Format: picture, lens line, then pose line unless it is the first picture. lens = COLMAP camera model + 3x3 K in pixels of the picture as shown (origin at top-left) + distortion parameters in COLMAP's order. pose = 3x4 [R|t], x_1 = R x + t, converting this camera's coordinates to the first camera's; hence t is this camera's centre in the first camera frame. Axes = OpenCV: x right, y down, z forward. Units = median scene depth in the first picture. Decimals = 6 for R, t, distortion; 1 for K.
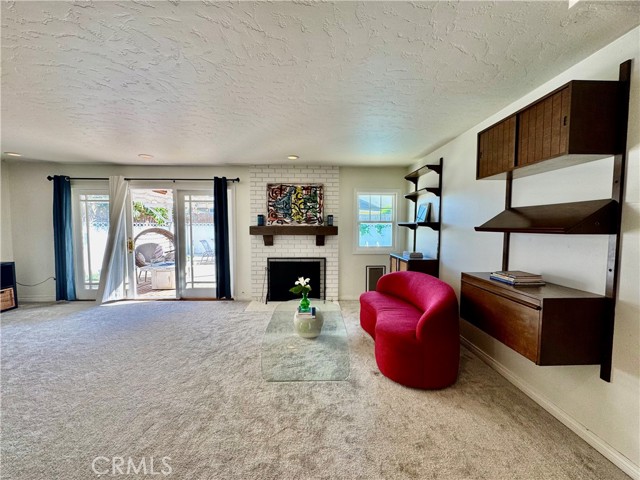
lens RADIAL K [[256.3, 0, 320.3], [0, 256.3, 240.5], [0, 0, 1]] dist [0.003031, 0.000306]
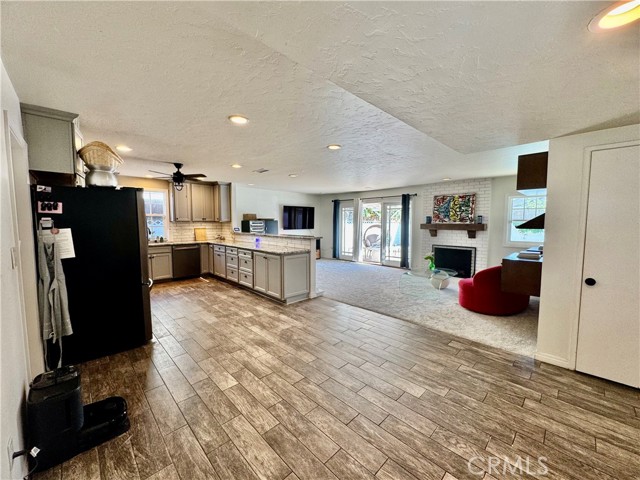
lens RADIAL K [[256.3, 0, 319.8], [0, 256.3, 241.1], [0, 0, 1]] dist [0.003031, 0.000306]
pose [[0.674433, 0.053453, -0.736399, 0.466375], [-0.041062, 0.998548, 0.034875, 0.021231], [0.737193, 0.006718, 0.675648, -0.519483]]
